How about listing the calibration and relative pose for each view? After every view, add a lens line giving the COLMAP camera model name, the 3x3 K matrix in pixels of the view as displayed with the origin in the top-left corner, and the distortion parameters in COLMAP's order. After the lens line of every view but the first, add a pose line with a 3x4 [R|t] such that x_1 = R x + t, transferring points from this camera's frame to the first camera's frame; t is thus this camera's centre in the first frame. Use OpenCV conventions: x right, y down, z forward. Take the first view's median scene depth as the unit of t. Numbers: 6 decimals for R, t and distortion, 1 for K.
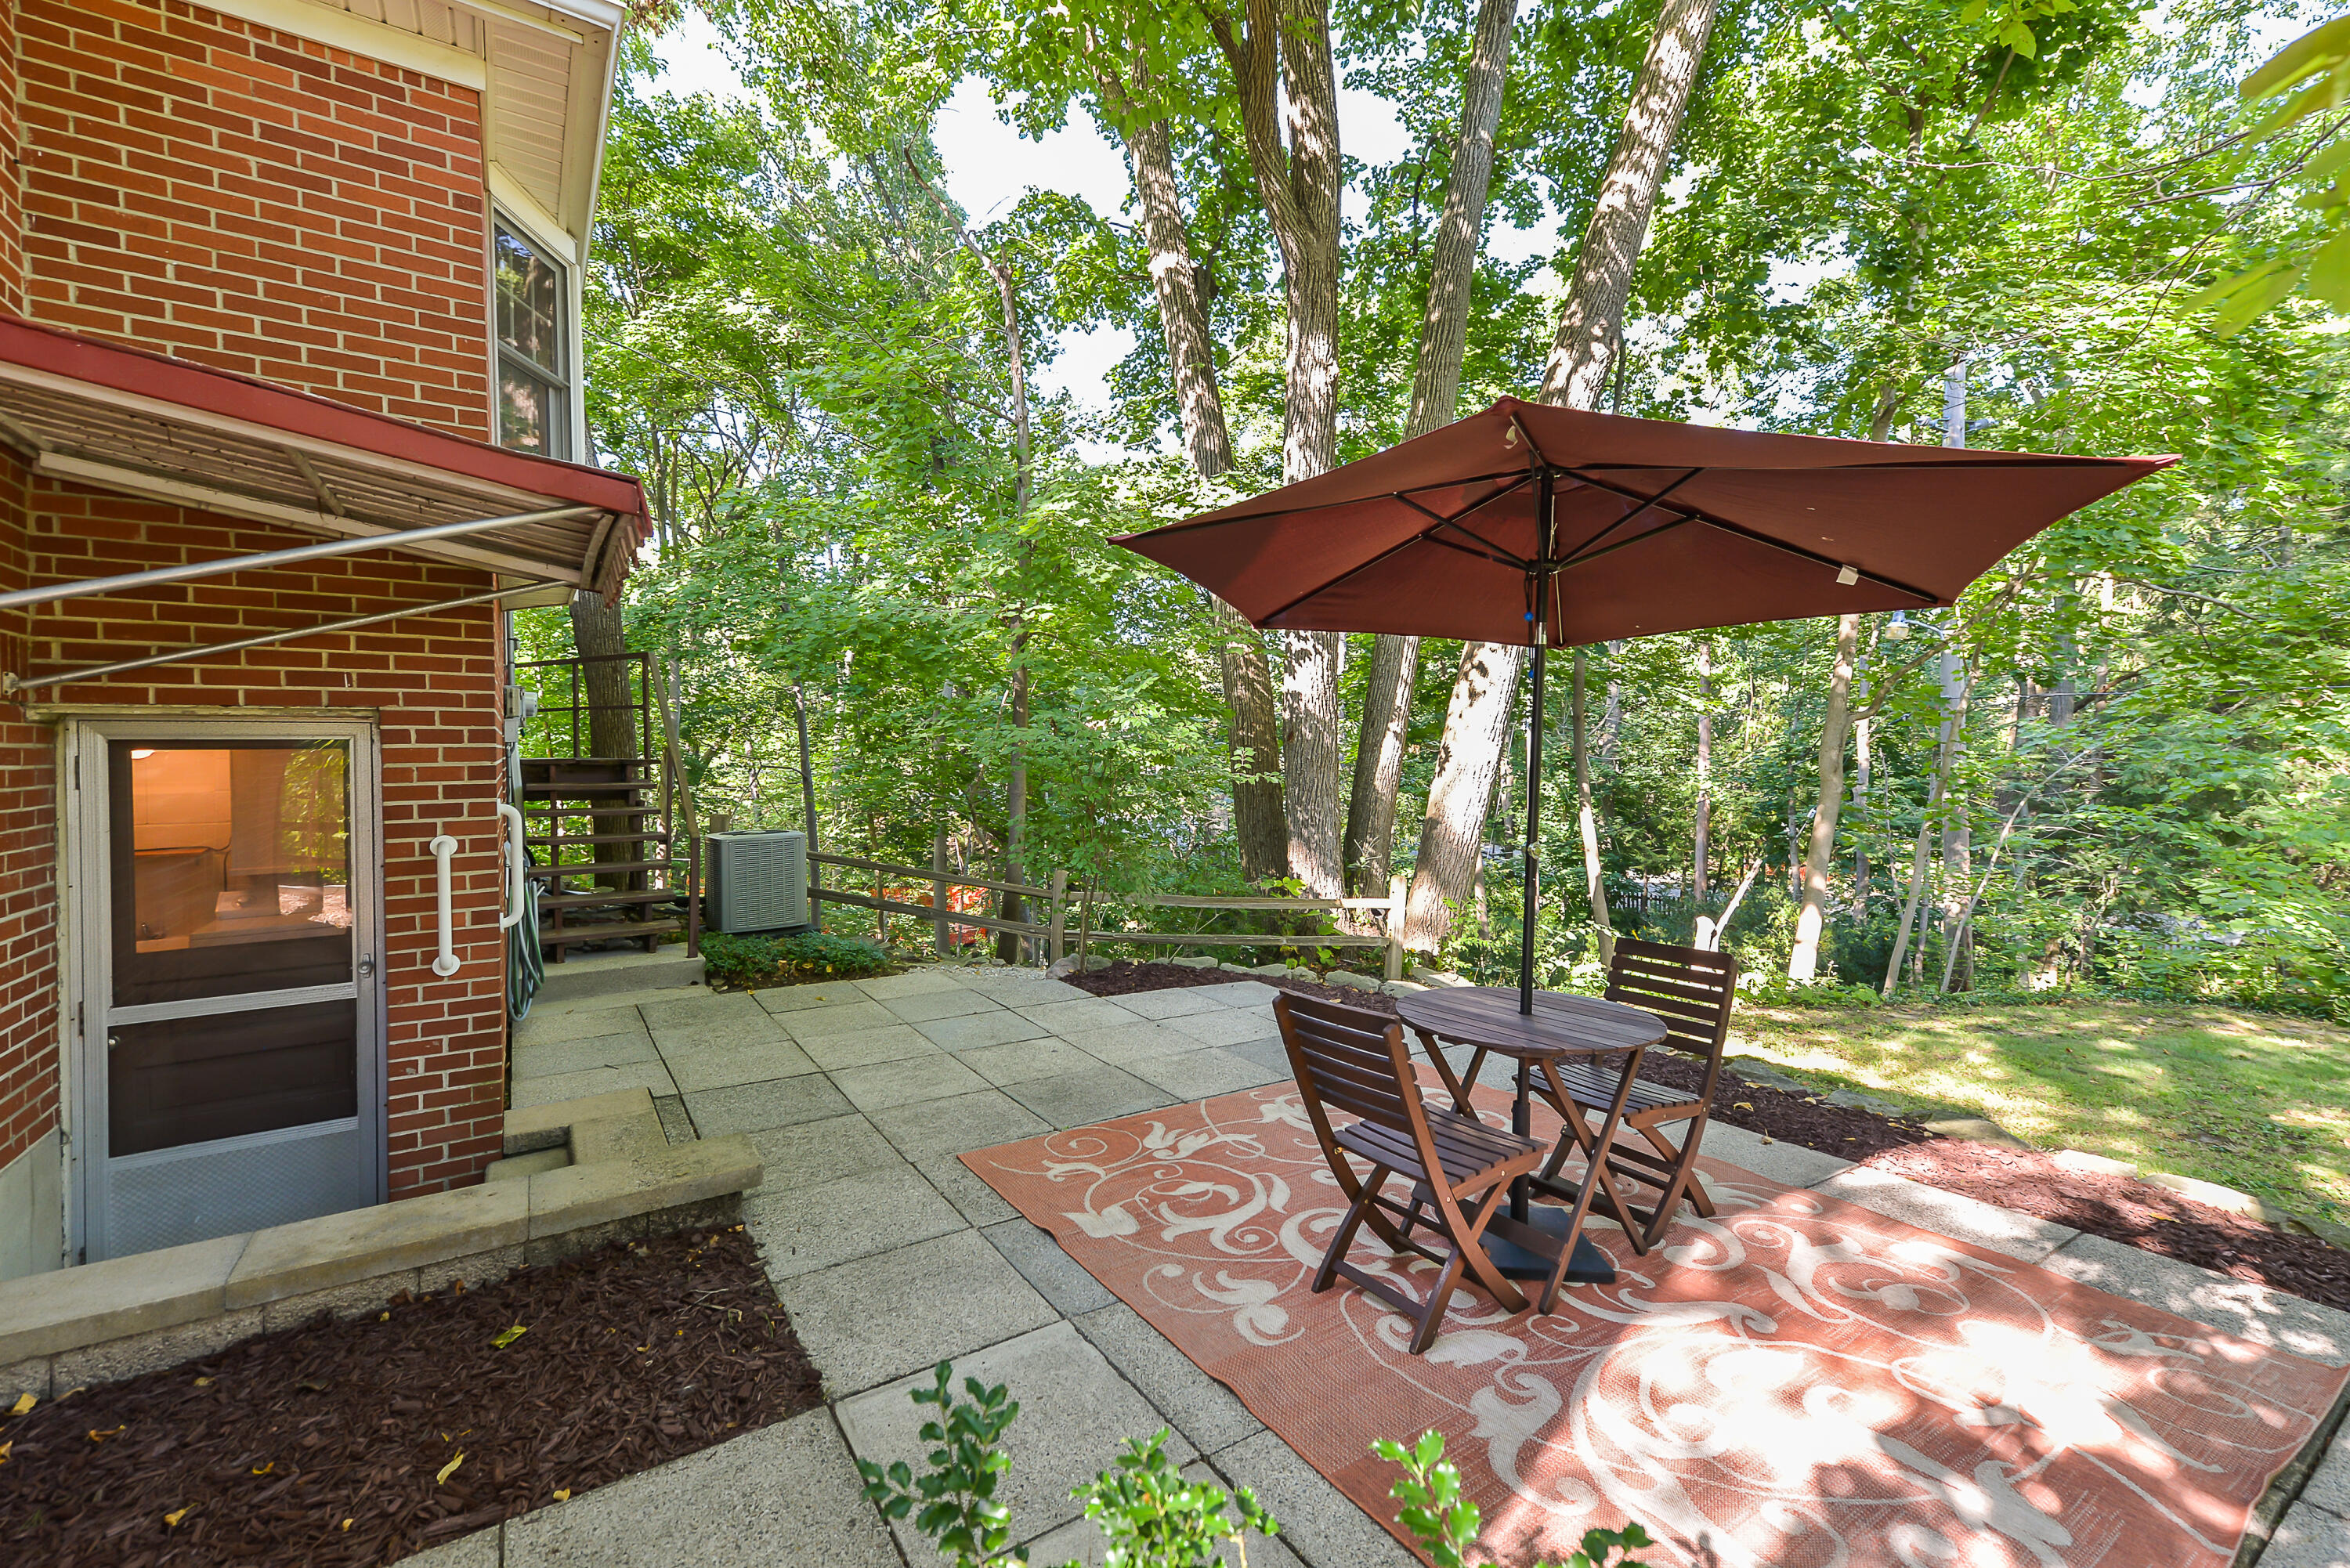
lens RADIAL K [[950.5, 0, 1191.4], [0, 950.5, 769.8], [0, 0, 1]] dist [0.012455, 0.000362]
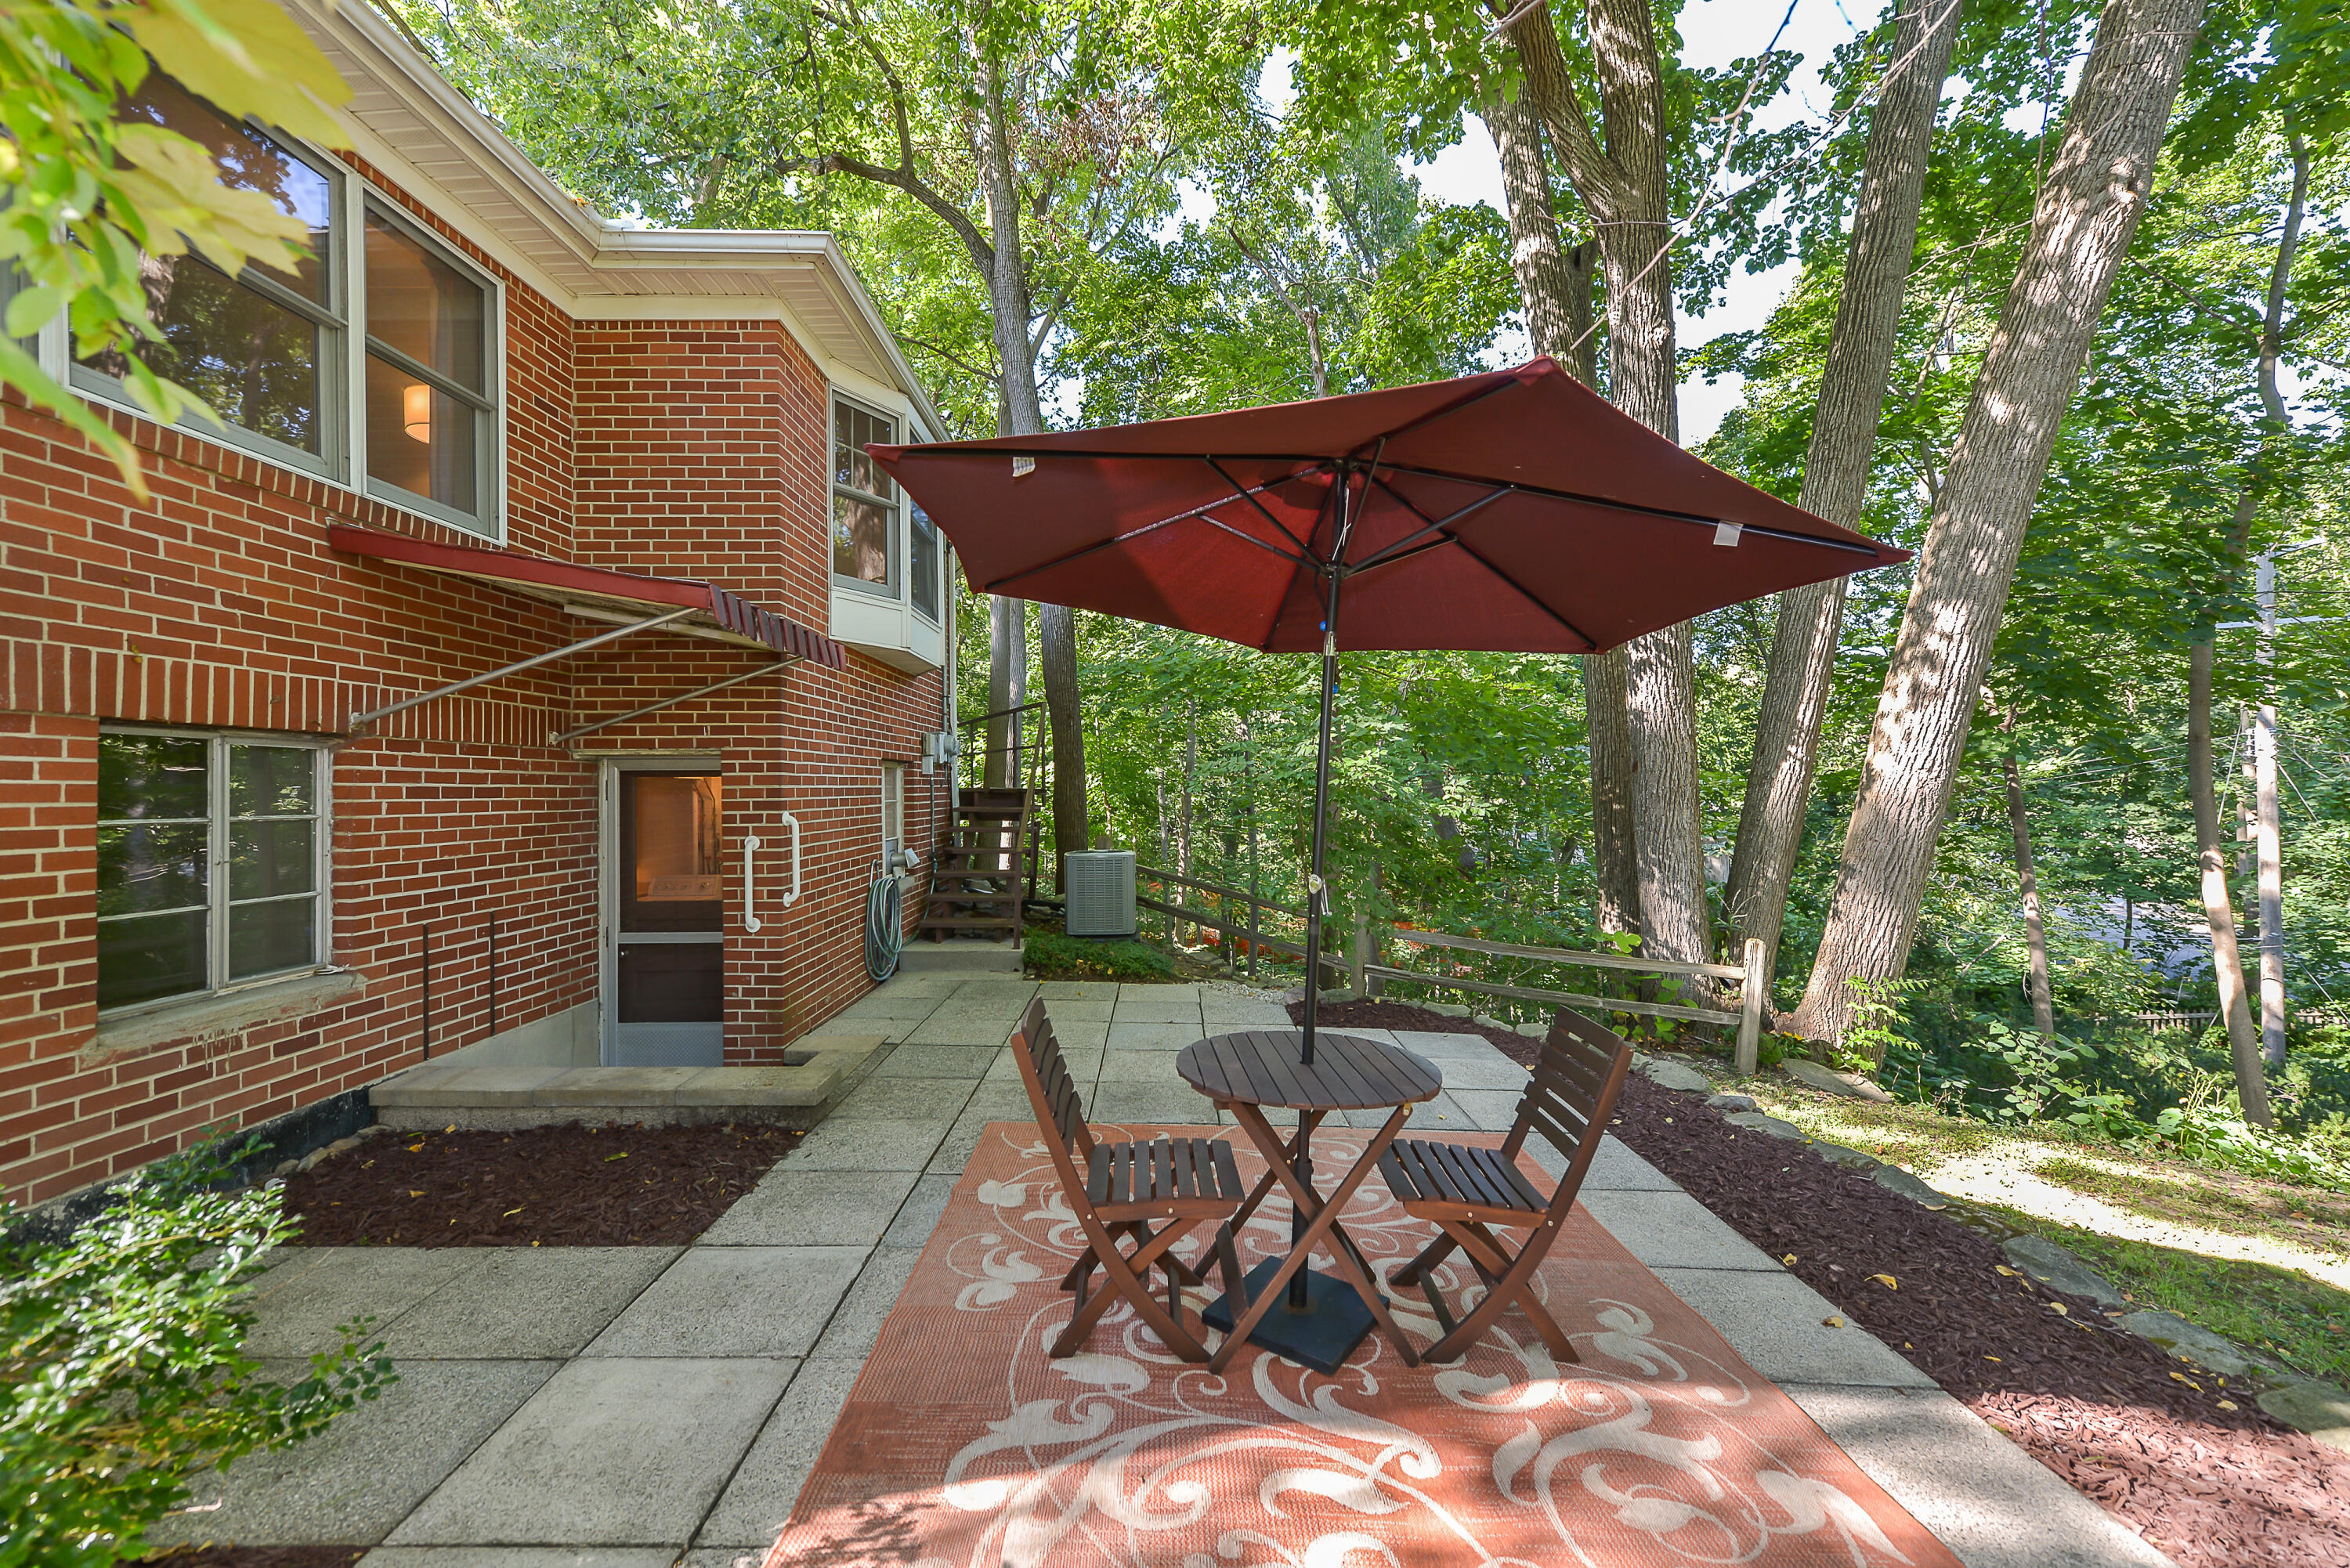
lens RADIAL K [[950.5, 0, 1152.1], [0, 950.5, 795.4], [0, 0, 1]] dist [0.012455, 0.000362]
pose [[0.841598, 0.010422, -0.540004, 0.533941], [-0.015791, 0.999861, -0.005312, 0.005581], [0.539874, 0.012998, 0.841645, 0.111753]]
